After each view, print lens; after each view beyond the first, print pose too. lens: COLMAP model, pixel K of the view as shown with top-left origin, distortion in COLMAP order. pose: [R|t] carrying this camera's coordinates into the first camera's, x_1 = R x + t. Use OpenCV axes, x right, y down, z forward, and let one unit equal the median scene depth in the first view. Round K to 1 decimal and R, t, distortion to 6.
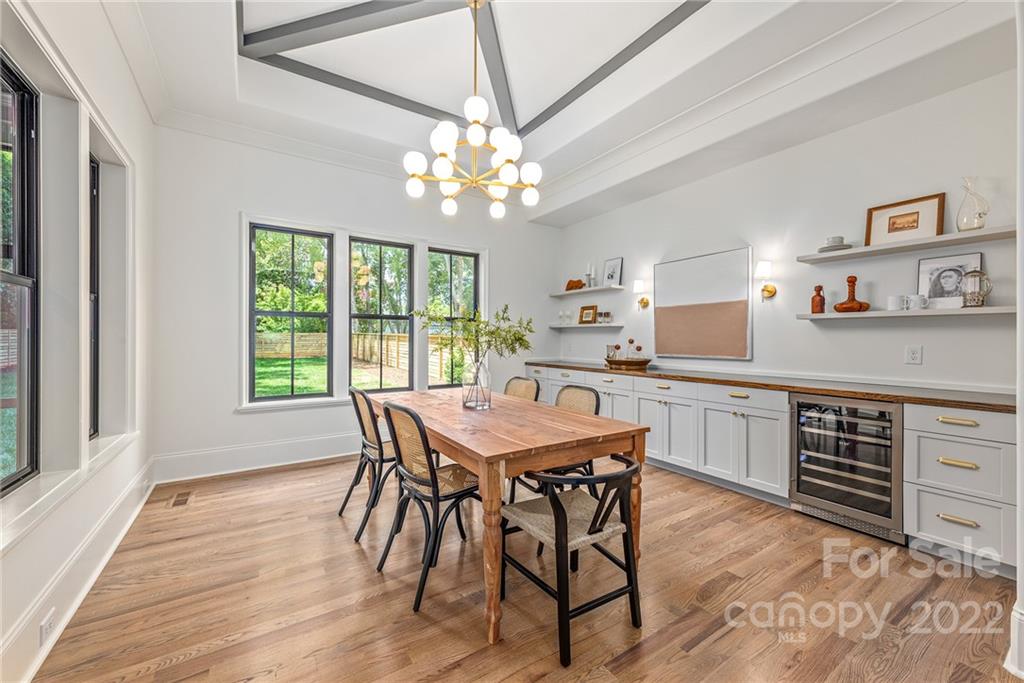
lens RADIAL K [[401.7, 0, 520.0], [0, 401.7, 337.5], [0, 0, 1]] dist [0.005420, -0.000533]
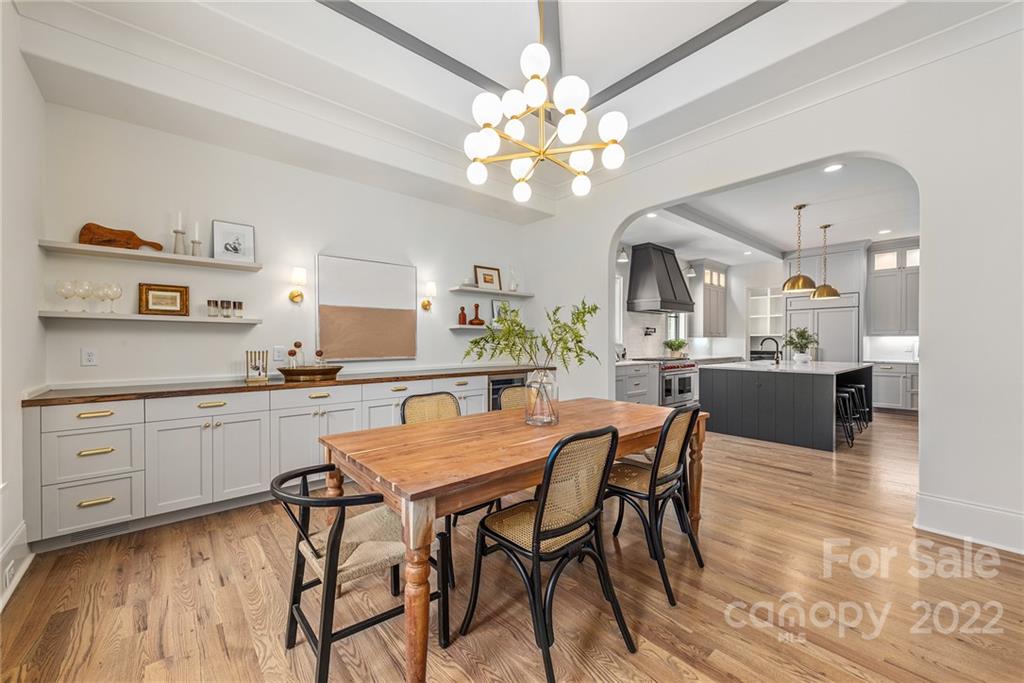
lens RADIAL K [[401.7, 0, 514.2], [0, 401.7, 343.7], [0, 0, 1]] dist [0.005420, -0.000533]
pose [[-0.145720, -0.005972, 0.989308, -0.601045], [0.000590, 0.999981, 0.006124, 0.003384], [-0.989326, 0.001476, -0.145714, 0.757495]]
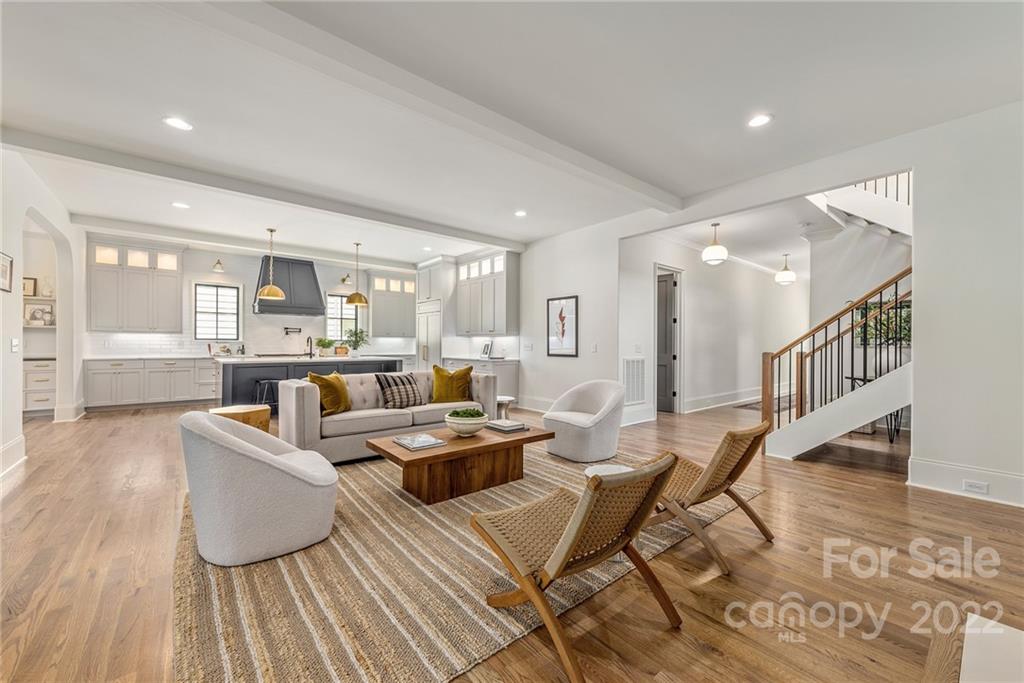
lens RADIAL K [[401.7, 0, 517.8], [0, 401.7, 344.6], [0, 0, 1]] dist [0.005420, -0.000533]
pose [[-0.124783, -0.004510, 0.992174, -1.167481], [-0.007214, 0.999967, 0.003639, 0.014656], [-0.992158, -0.006704, -0.124812, -1.063775]]
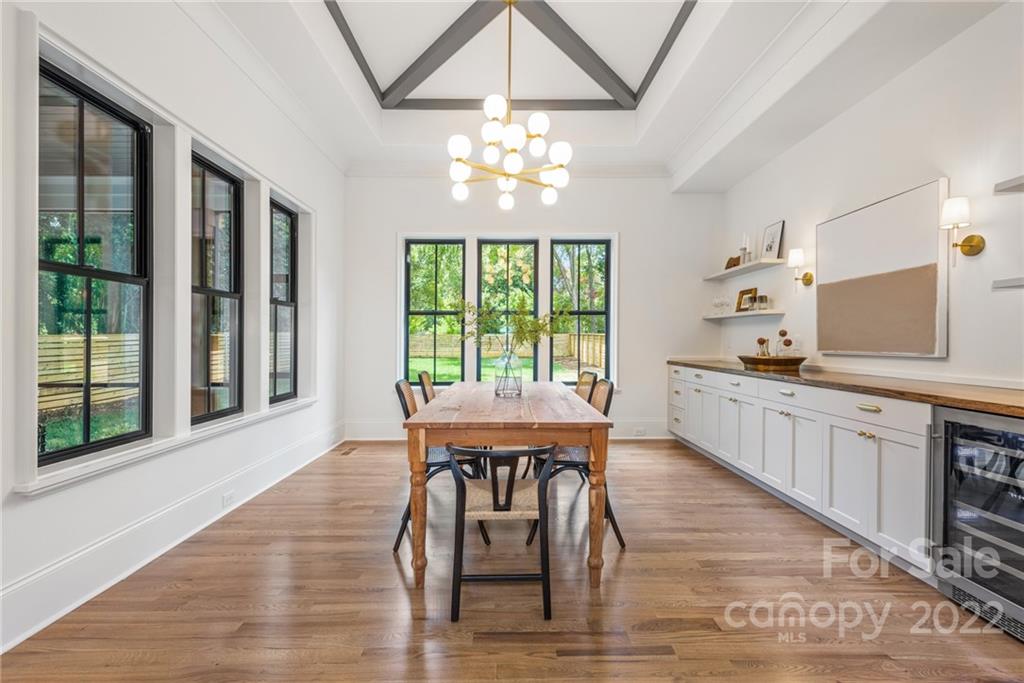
lens RADIAL K [[452.1, 0, 504.8], [0, 452.1, 342.6], [0, 0, 1]] dist [0.006689, -0.000190]
pose [[0.828338, 0.000164, -0.560229, 0.347119], [0.003786, 0.999975, 0.005891, 0.021535], [0.560216, -0.007001, 0.828317, 0.027136]]
